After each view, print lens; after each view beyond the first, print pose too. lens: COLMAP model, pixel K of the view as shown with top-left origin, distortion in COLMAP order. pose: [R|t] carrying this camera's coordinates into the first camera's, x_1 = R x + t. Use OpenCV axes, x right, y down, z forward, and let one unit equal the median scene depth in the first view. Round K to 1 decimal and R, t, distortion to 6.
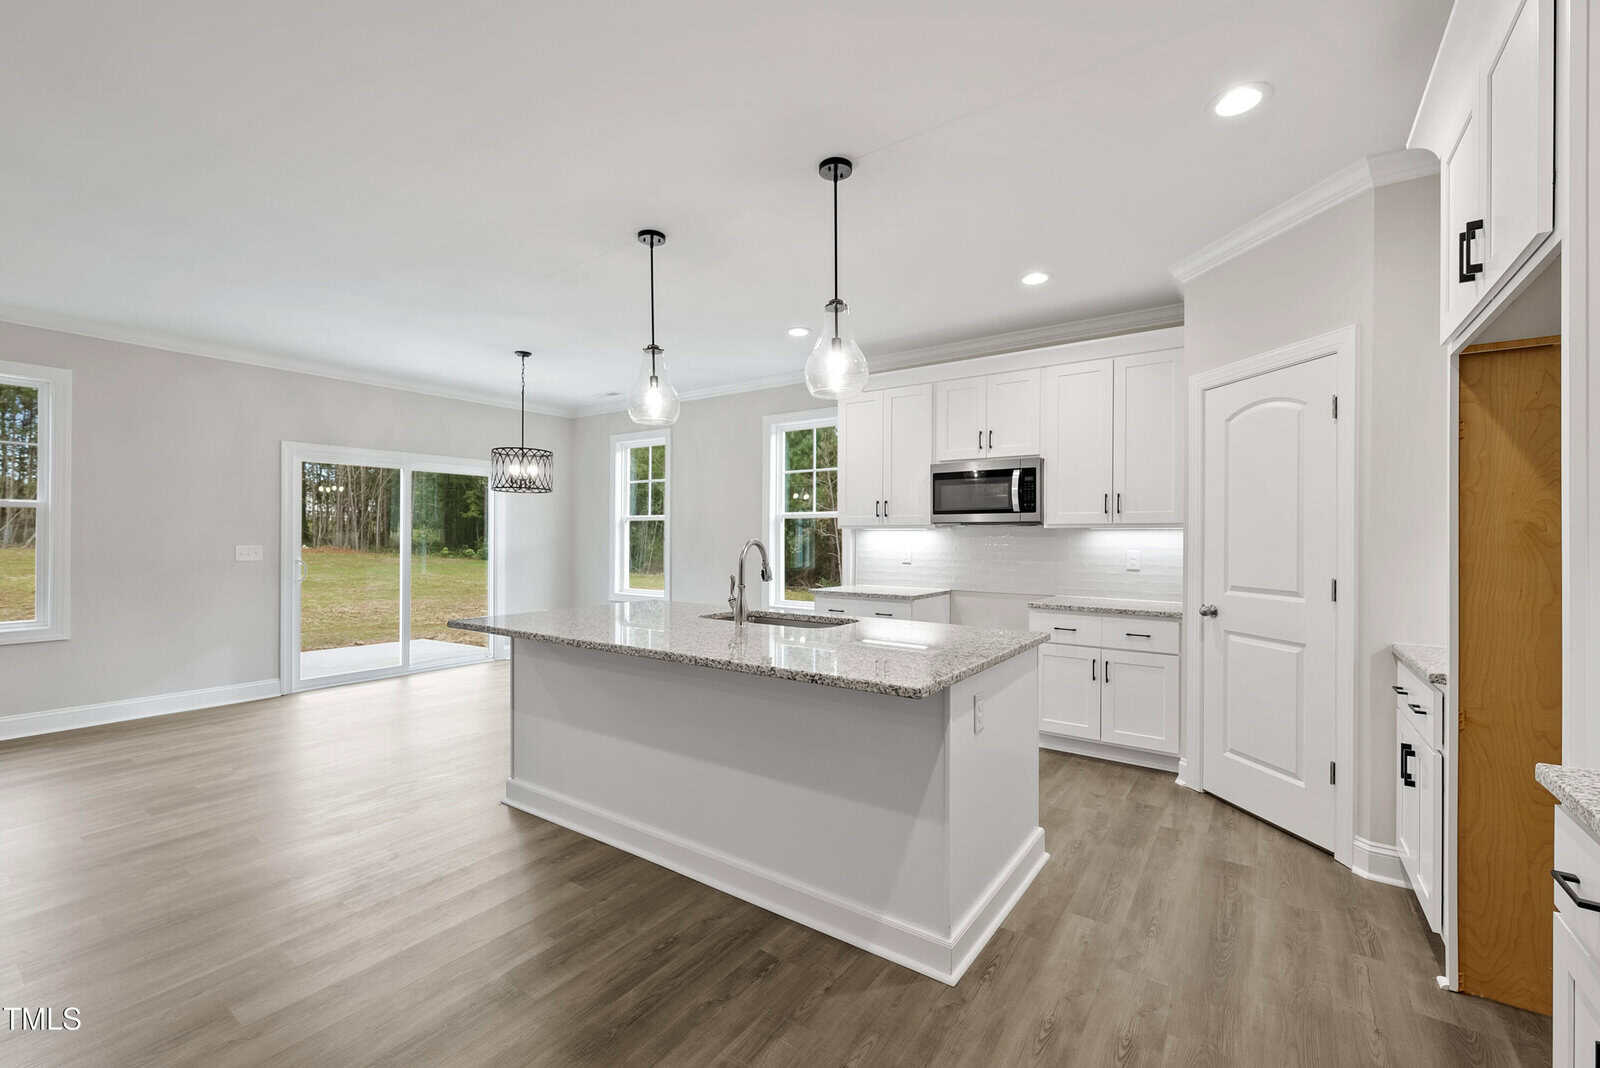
lens RADIAL K [[655.5, 0, 806.0], [0, 655.5, 537.0], [0, 0, 1]] dist [0.001188, -0.000006]
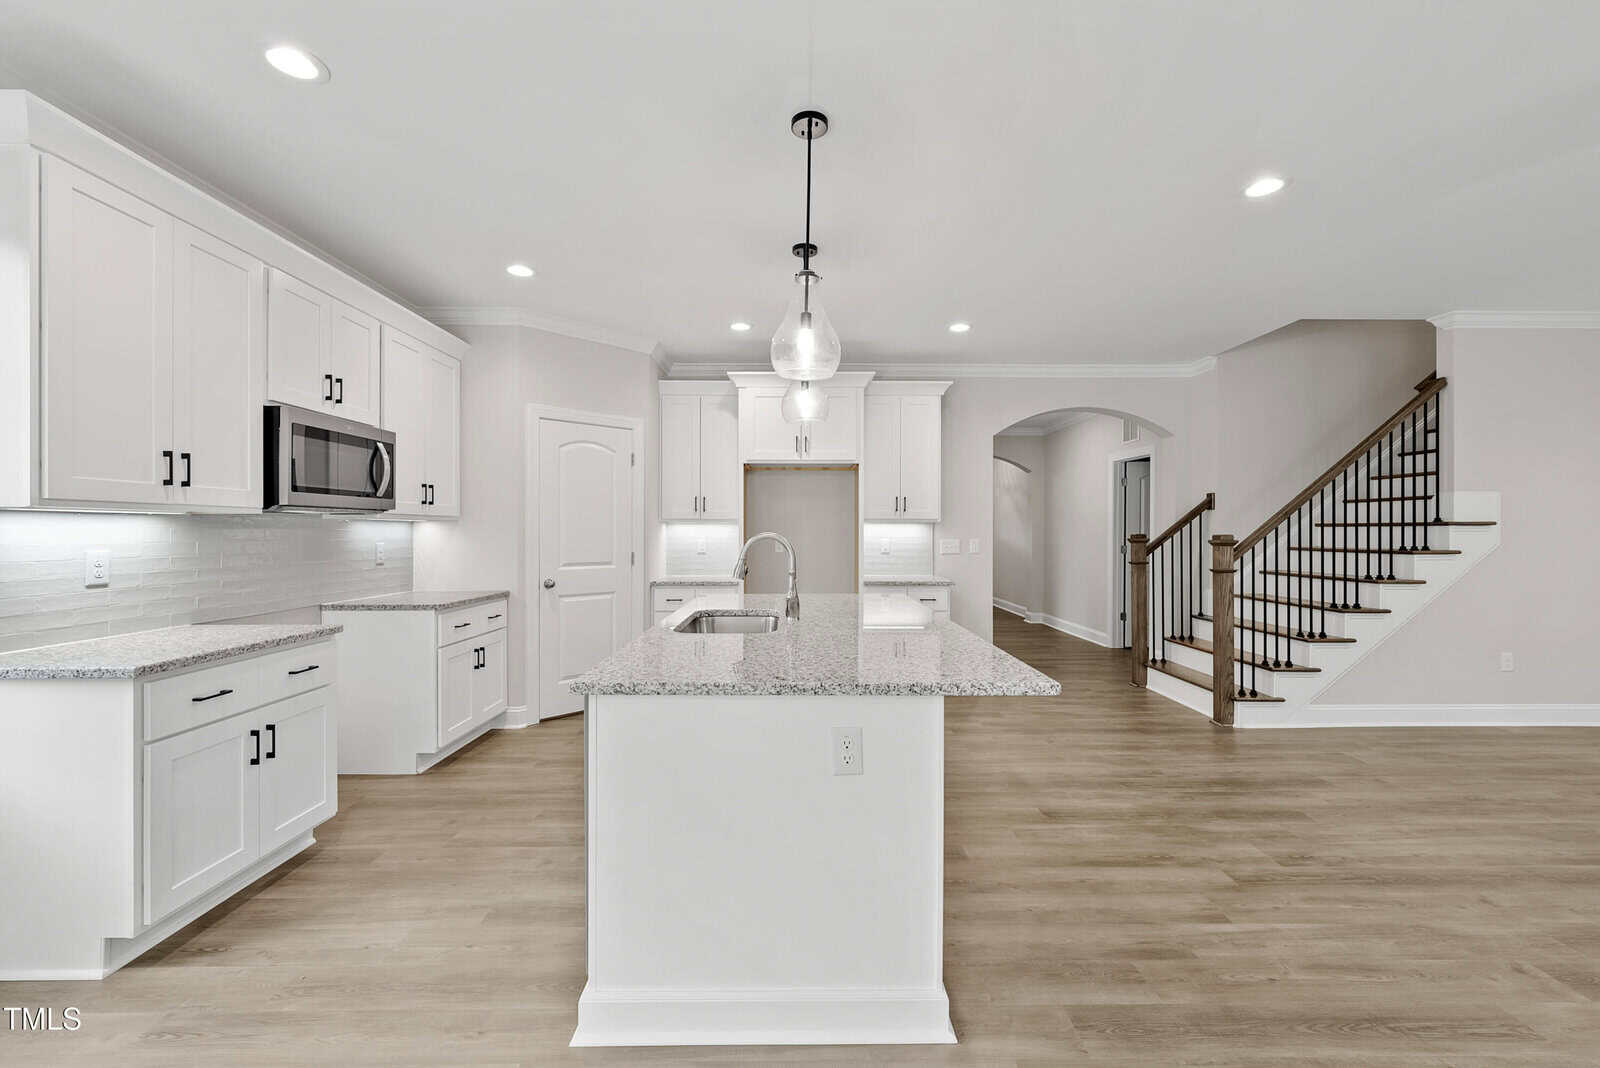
lens RADIAL K [[639.4, 0, 806.0], [0, 639.4, 530.7], [0, 0, 1]] dist [0.000083, -0.000012]
pose [[-0.574299, -0.003450, 0.818638, -0.632436], [-0.003565, 0.999992, 0.001714, -0.000827], [-0.818638, -0.001934, -0.574307, 1.087386]]
